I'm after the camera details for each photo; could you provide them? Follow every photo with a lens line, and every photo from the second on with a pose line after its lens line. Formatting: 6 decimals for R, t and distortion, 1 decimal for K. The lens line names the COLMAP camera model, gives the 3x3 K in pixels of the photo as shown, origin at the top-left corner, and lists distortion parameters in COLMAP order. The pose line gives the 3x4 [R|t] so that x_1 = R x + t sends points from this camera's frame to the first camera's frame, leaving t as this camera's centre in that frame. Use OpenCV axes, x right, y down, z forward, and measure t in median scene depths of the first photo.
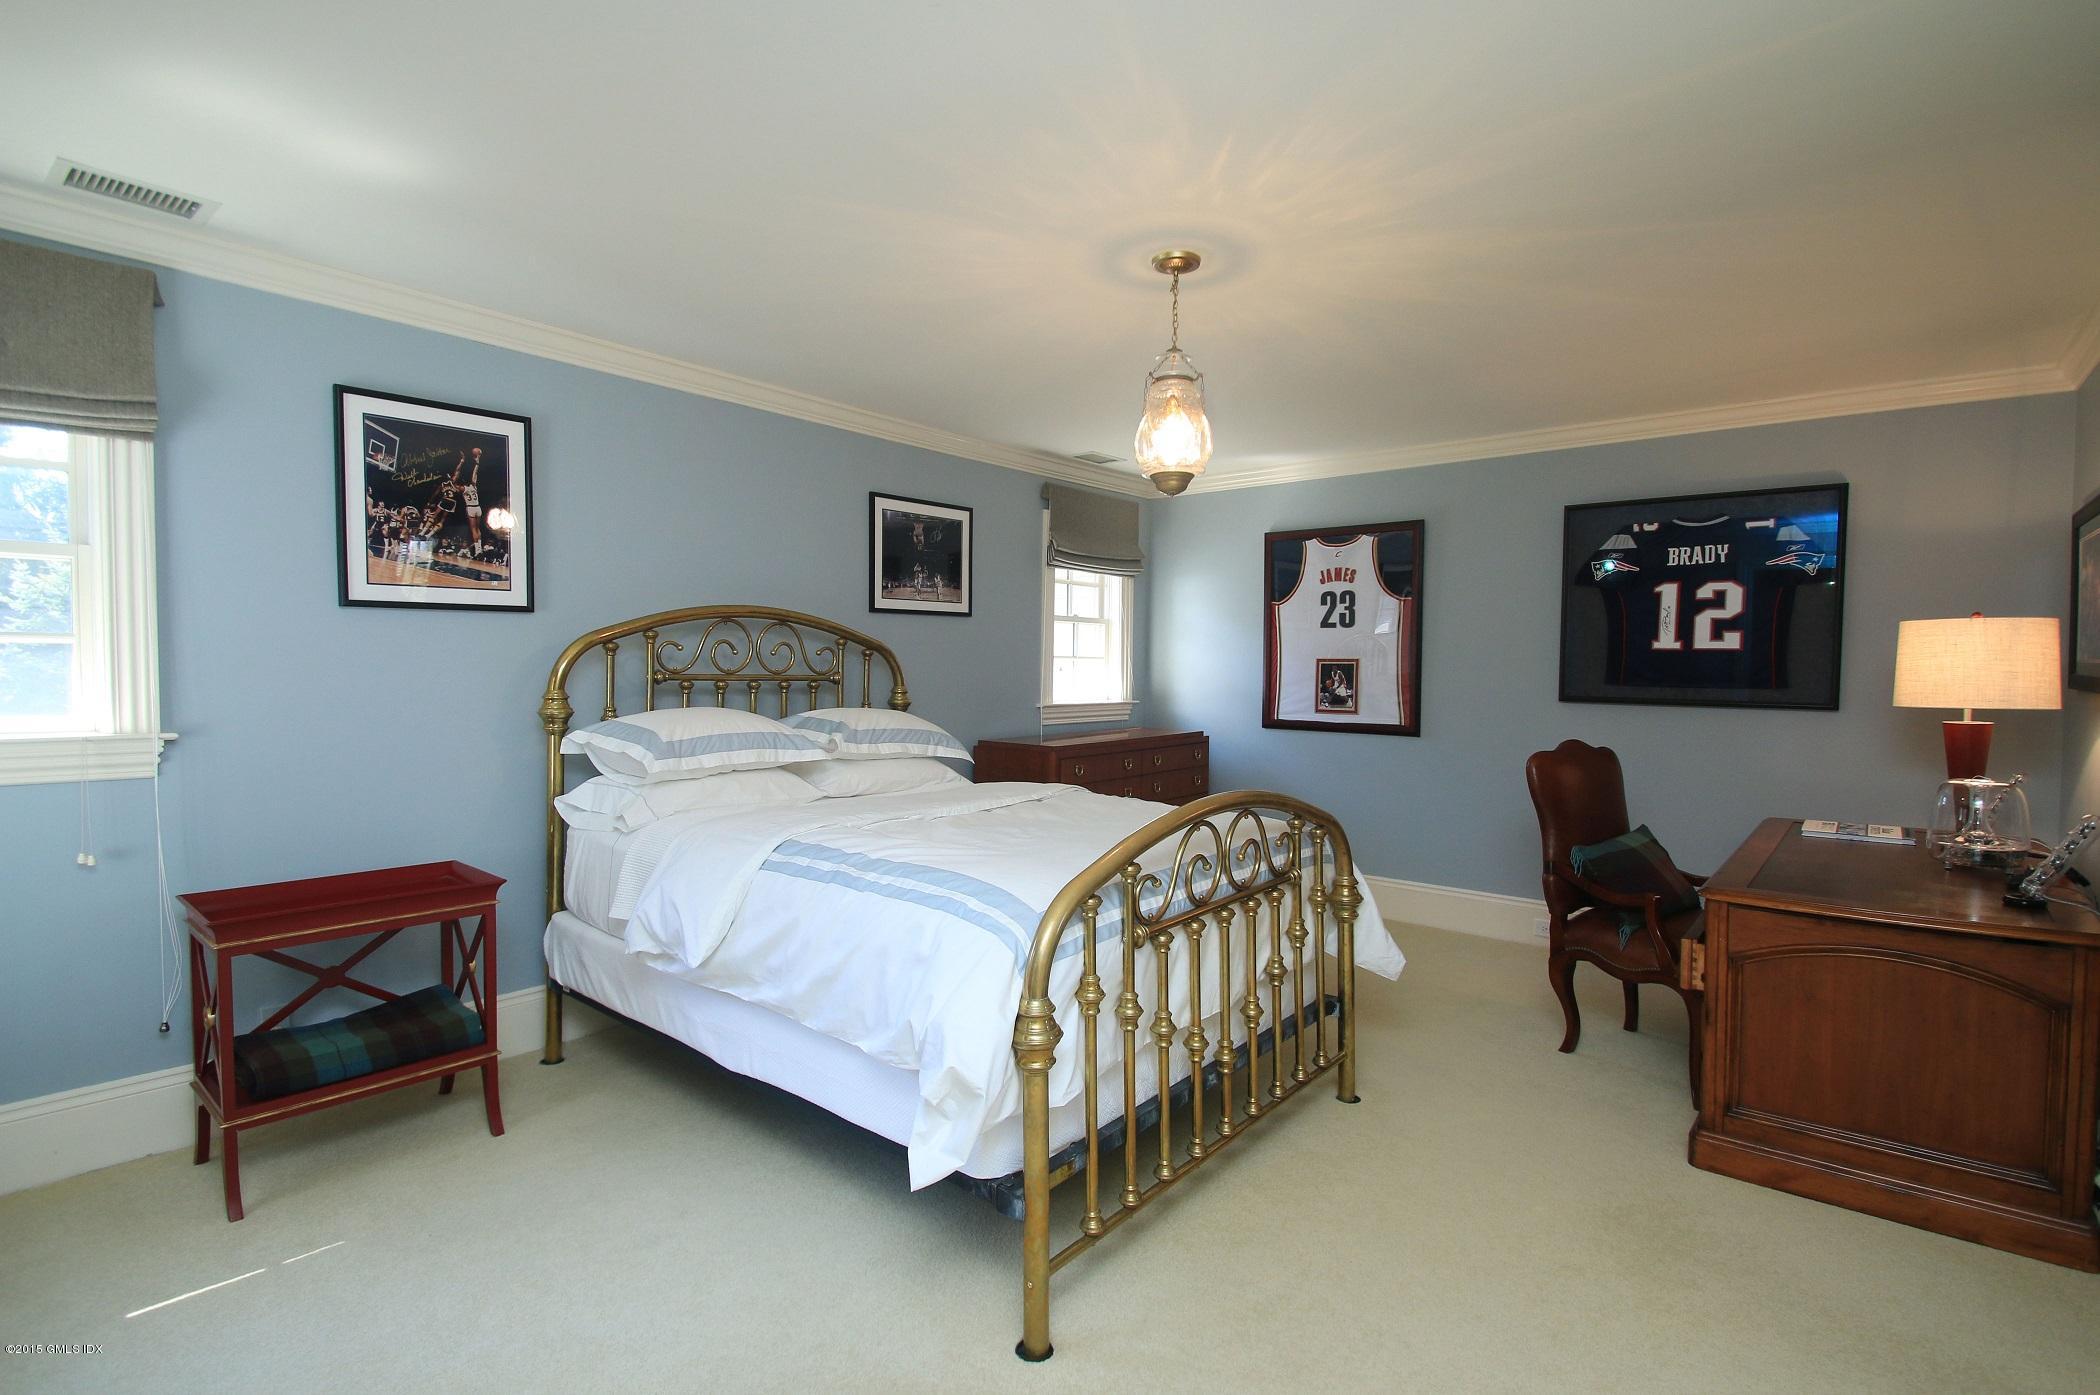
lens RADIAL K [[966.2, 0, 1063.6], [0, 966.2, 692.2], [0, 0, 1]] dist [0.002836, -0.010719]
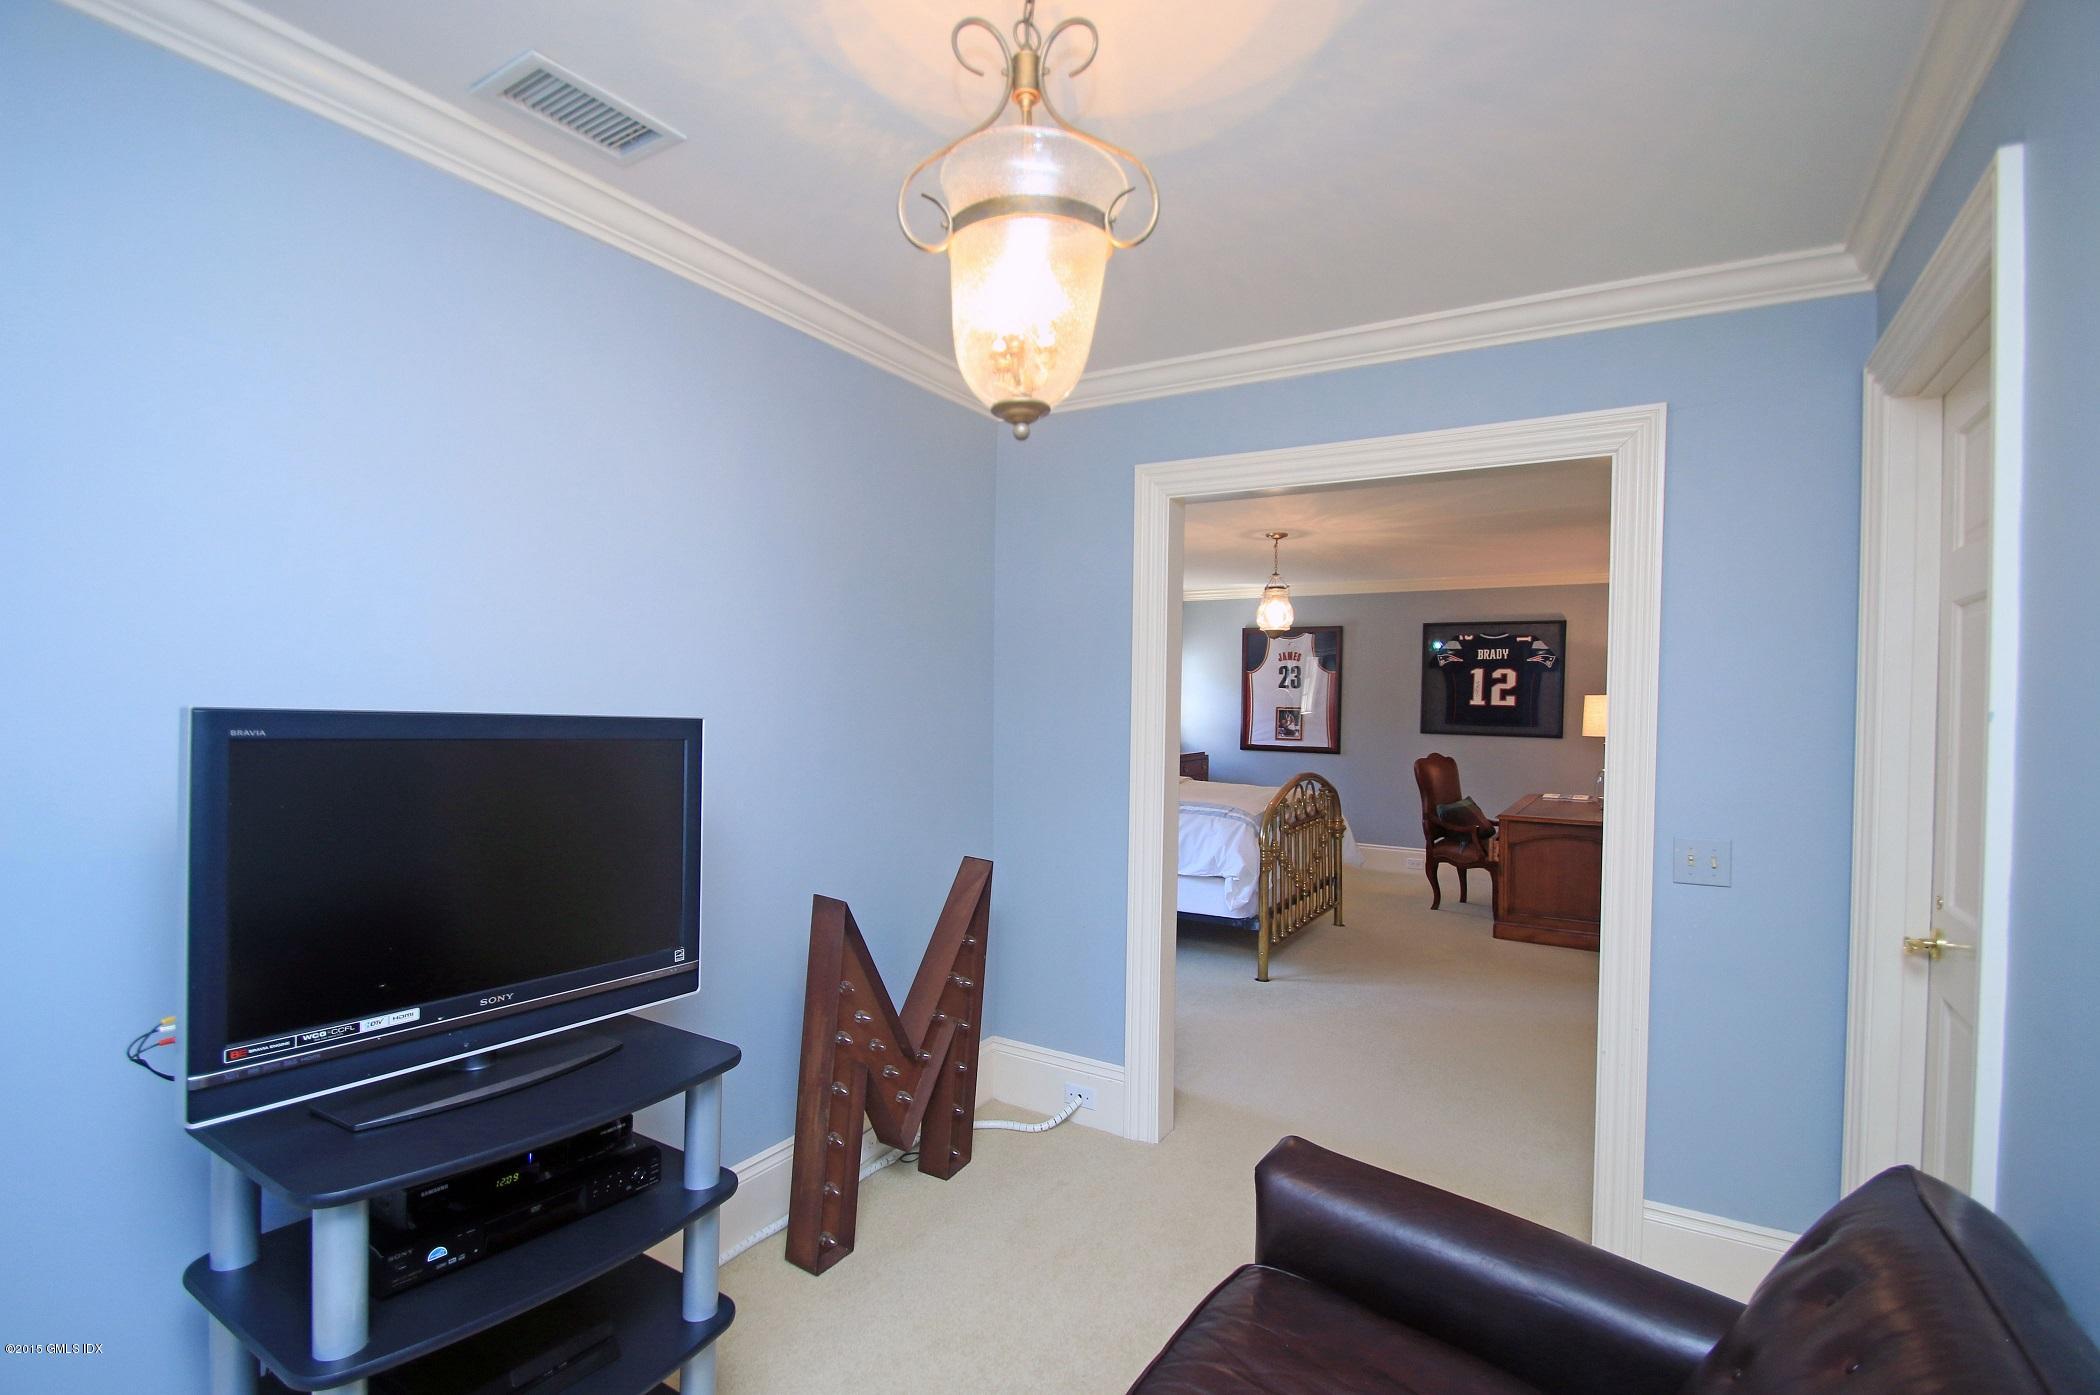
lens RADIAL K [[966.2, 0, 1031.1], [0, 966.2, 707.9], [0, 0, 1]] dist [0.002836, -0.010719]
pose [[0.990232, 0.005184, 0.139337, -0.476254], [-0.002737, 0.999839, -0.017749, -0.003796], [-0.139406, 0.017194, 0.990086, -0.707015]]
